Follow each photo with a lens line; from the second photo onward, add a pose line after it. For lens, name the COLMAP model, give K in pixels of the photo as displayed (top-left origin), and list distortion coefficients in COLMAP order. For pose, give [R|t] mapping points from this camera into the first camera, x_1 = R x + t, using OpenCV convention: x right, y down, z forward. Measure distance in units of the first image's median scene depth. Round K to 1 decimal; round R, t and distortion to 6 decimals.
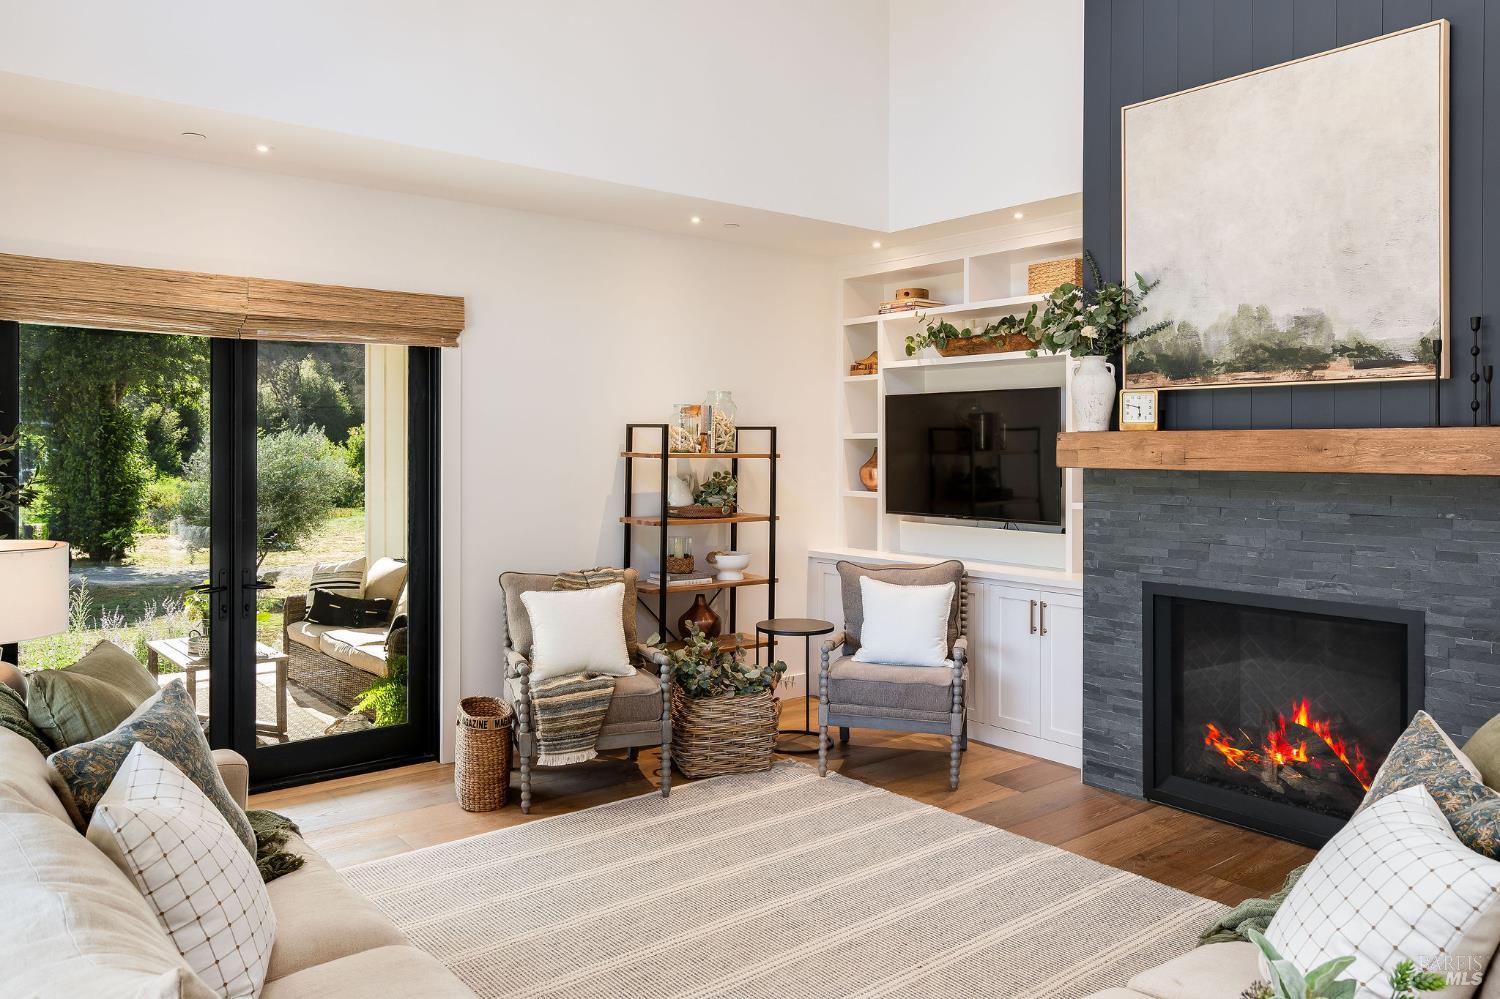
lens RADIAL K [[1087.7, 0, 732.5], [0, 1087.7, 446.4], [0, 0, 1]] dist [0.026289, 0.001808]
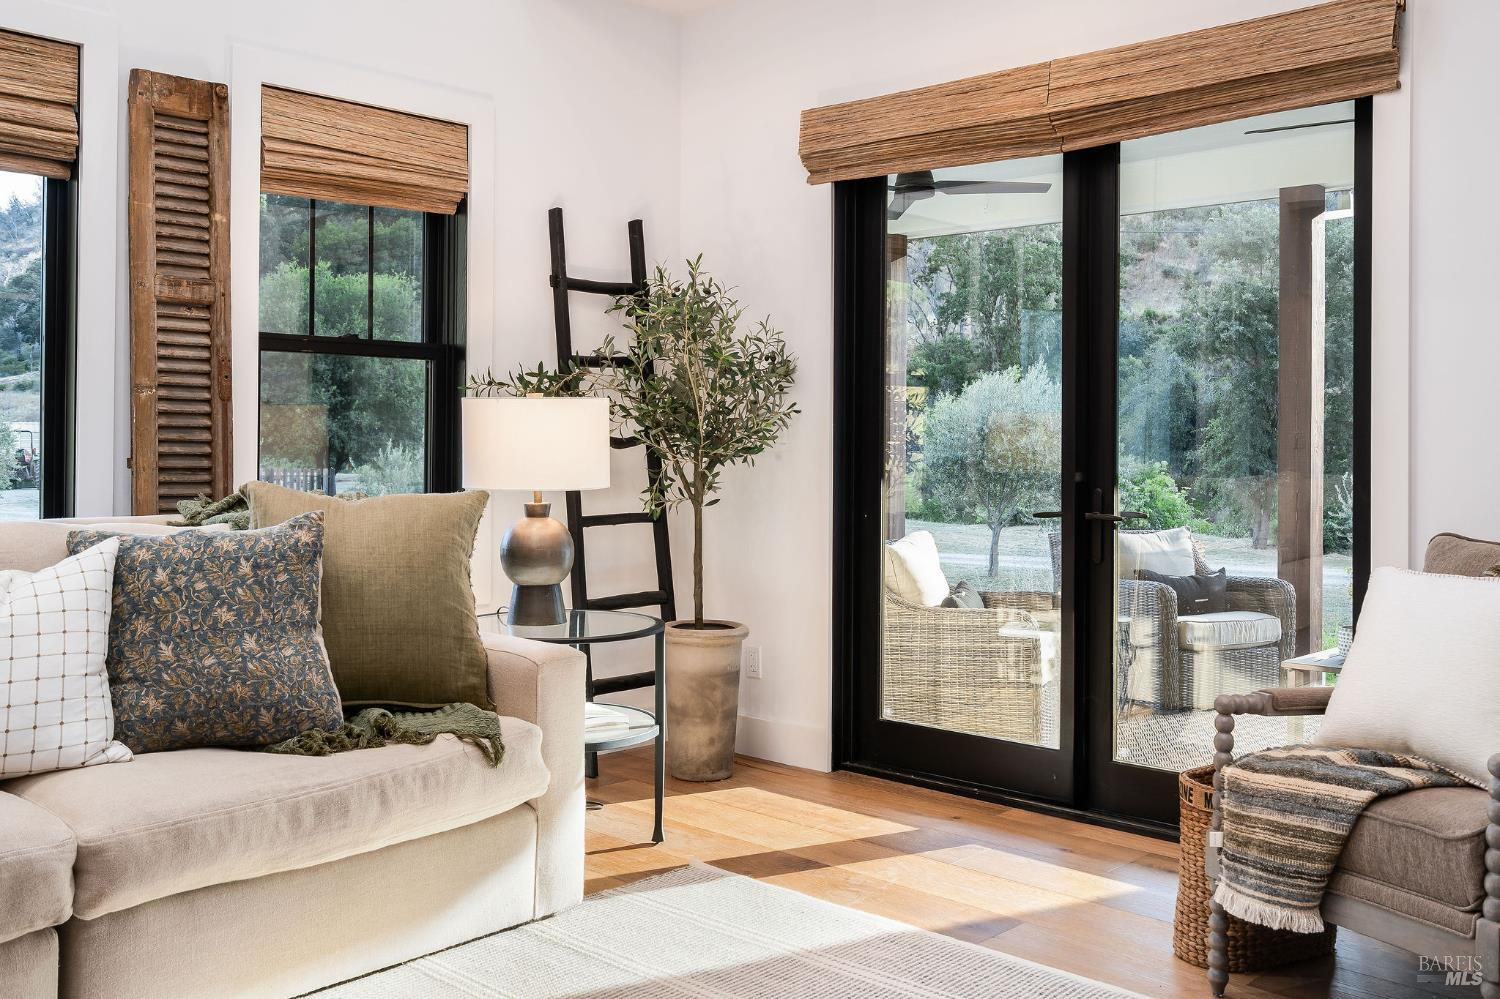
lens RADIAL K [[1379.8, 0, 737.6], [0, 1379.8, 437.7], [0, 0, 1]] dist [-0.001530, 0.000000]
pose [[0.142273, -0.001612, -0.989826, 0.414004], [-0.012571, 0.999915, -0.003435, 0.094048], [0.989748, 0.012932, 0.142241, 0.723944]]
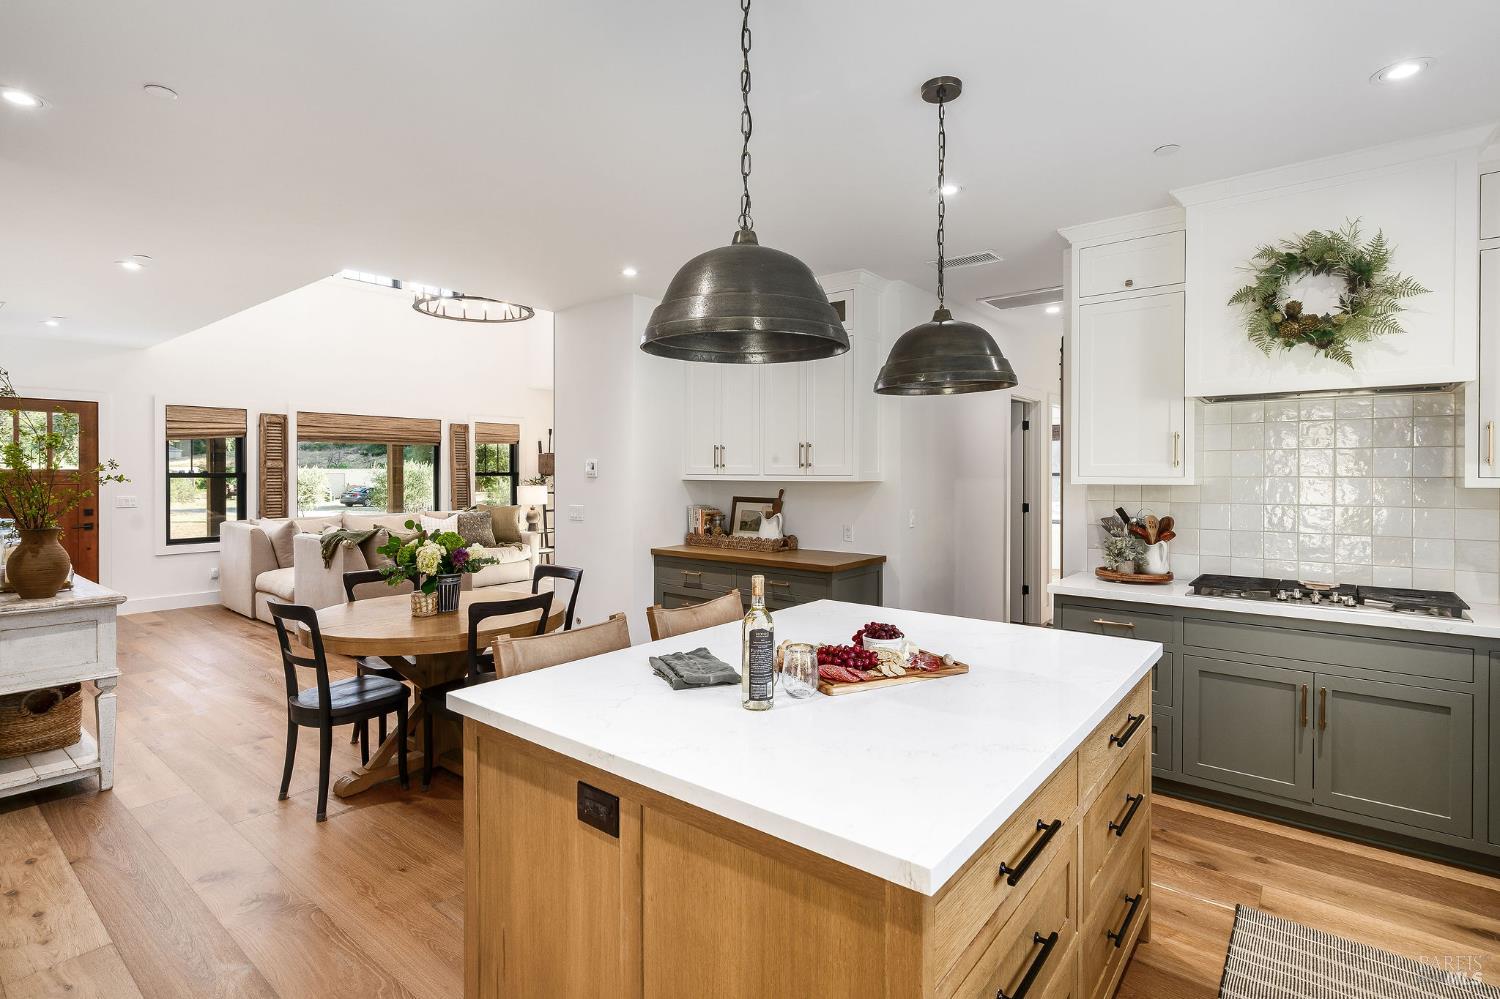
lens RADIAL K [[702.9, 0, 736.8], [0, 702.9, 485.0], [0, 0, 1]] dist [0.014519, 0.000284]
pose [[0.211889, 0.018862, -0.977112, 1.883173], [-0.006233, 0.999819, 0.017949, 0.017612], [0.977274, 0.002287, 0.211968, 0.884948]]
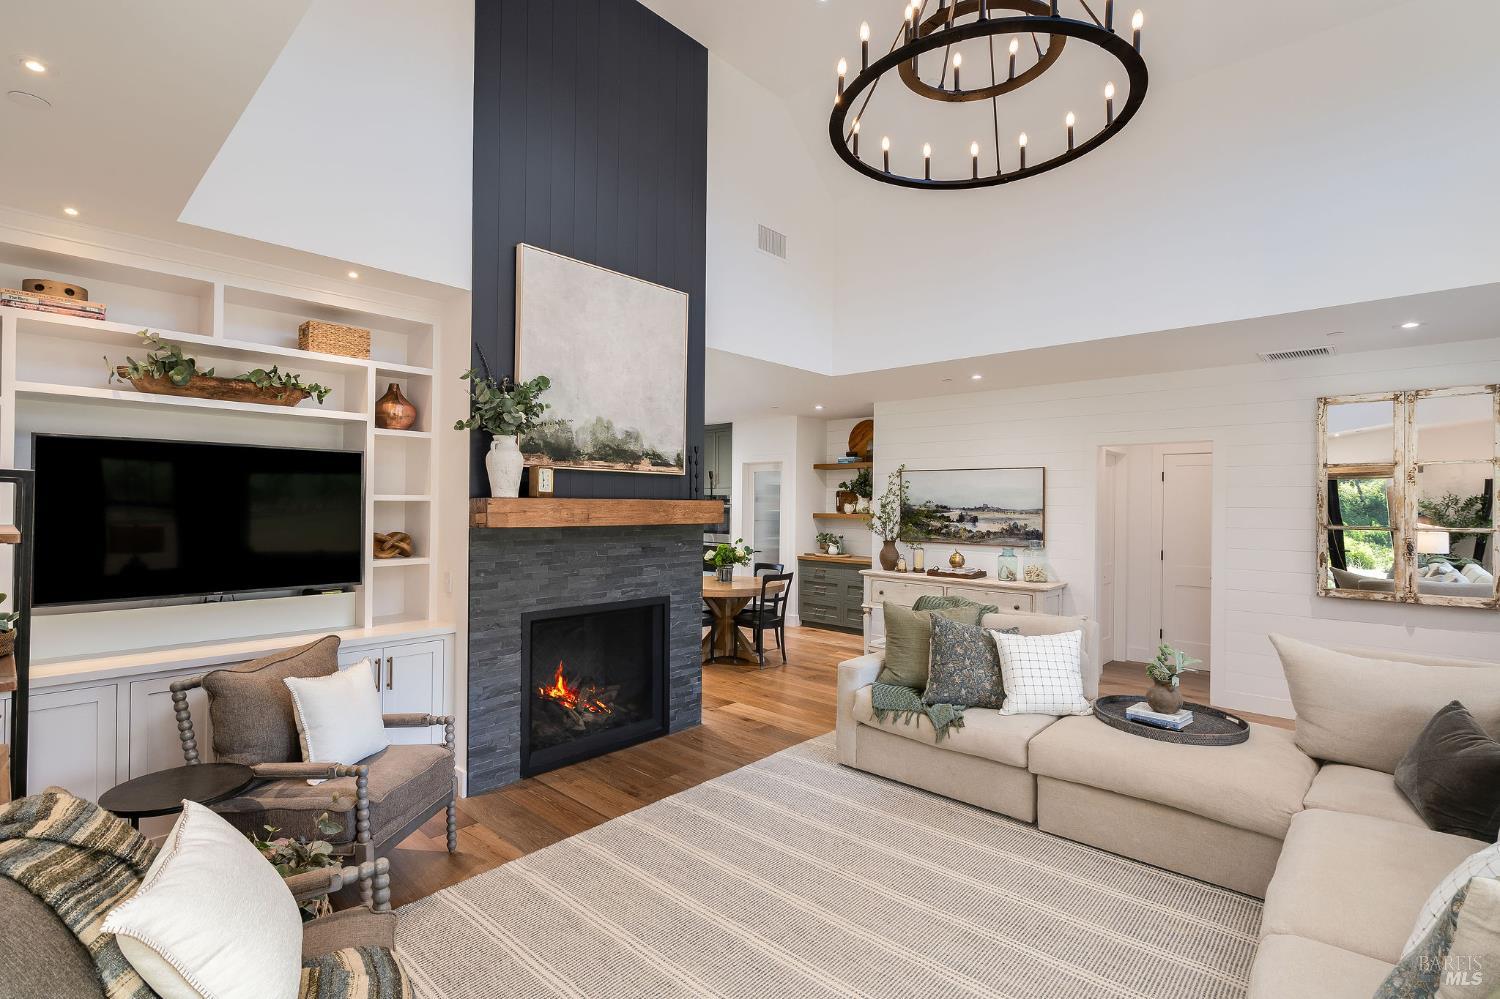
lens RADIAL K [[702.9, 0, 748.1], [0, 702.9, 503.0], [0, 0, 1]] dist [0.014519, 0.000284]
pose [[-0.155650, 0.000230, 0.987812, -0.535534], [-0.006395, 0.999979, -0.001240, -0.009049], [-0.987792, -0.006510, -0.155645, 0.934993]]
